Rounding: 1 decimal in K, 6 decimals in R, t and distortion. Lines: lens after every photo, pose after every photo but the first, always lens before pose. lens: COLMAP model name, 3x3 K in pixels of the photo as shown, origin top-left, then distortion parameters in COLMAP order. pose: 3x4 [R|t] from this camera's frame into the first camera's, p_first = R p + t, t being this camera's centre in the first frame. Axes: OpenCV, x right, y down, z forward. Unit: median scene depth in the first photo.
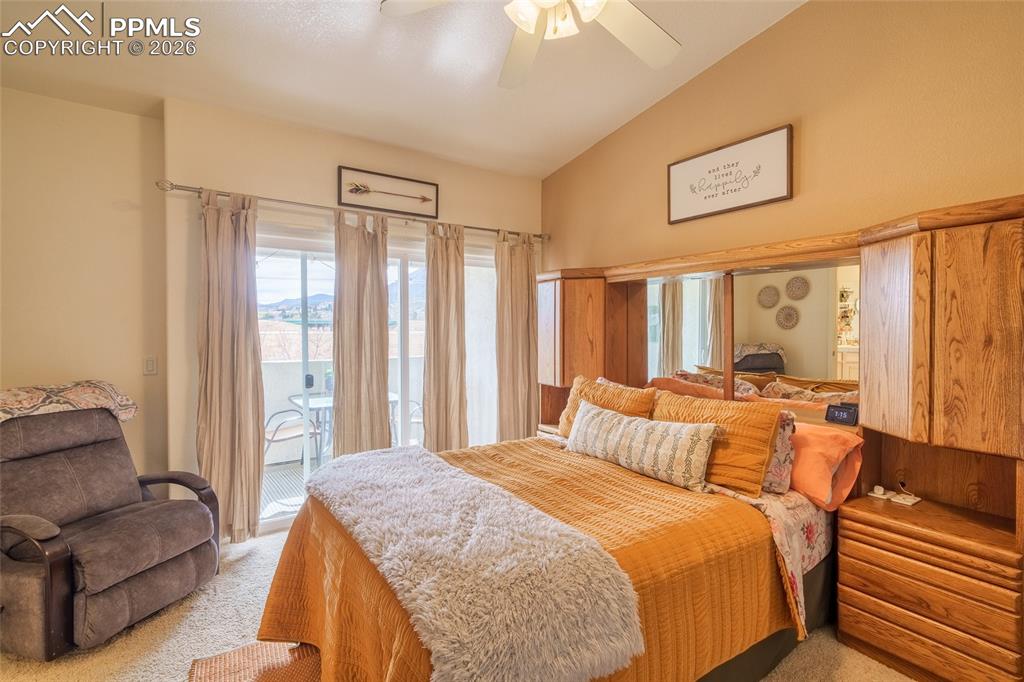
lens RADIAL K [[485.9, 0, 513.0], [0, 485.9, 330.2], [0, 0, 1]] dist [-0.006040, 0.000801]
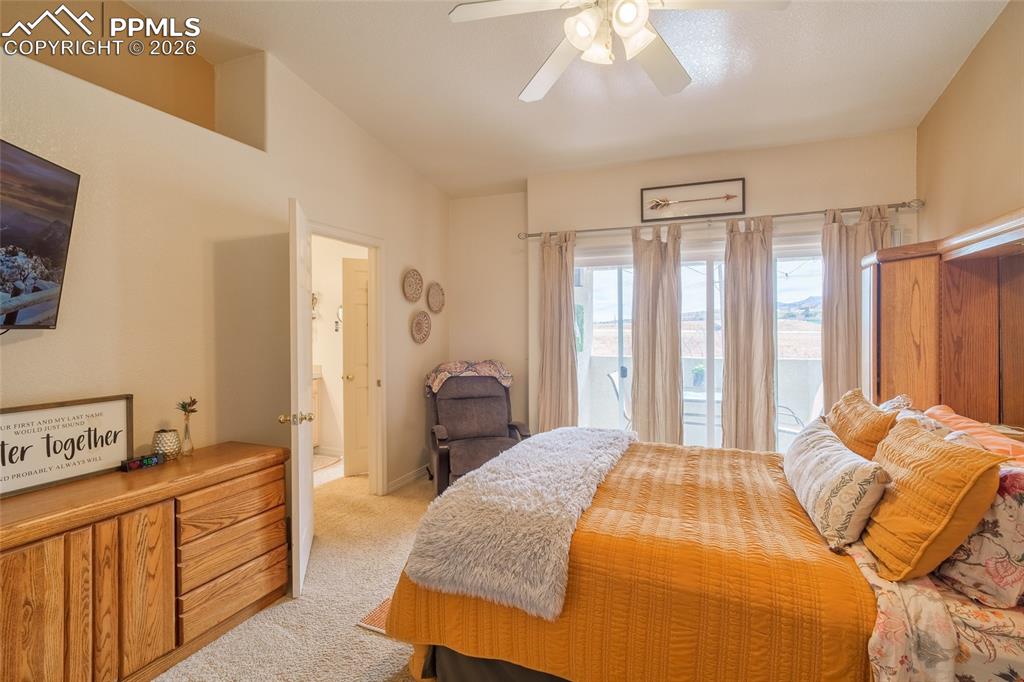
lens RADIAL K [[485.9, 0, 513.0], [0, 485.9, 330.2], [0, 0, 1]] dist [-0.006040, 0.000801]
pose [[0.539752, 0.000283, -0.841824, 0.442308], [0.000847, 0.999999, 0.000879, -0.001176], [0.841824, -0.001187, 0.539751, 0.109686]]
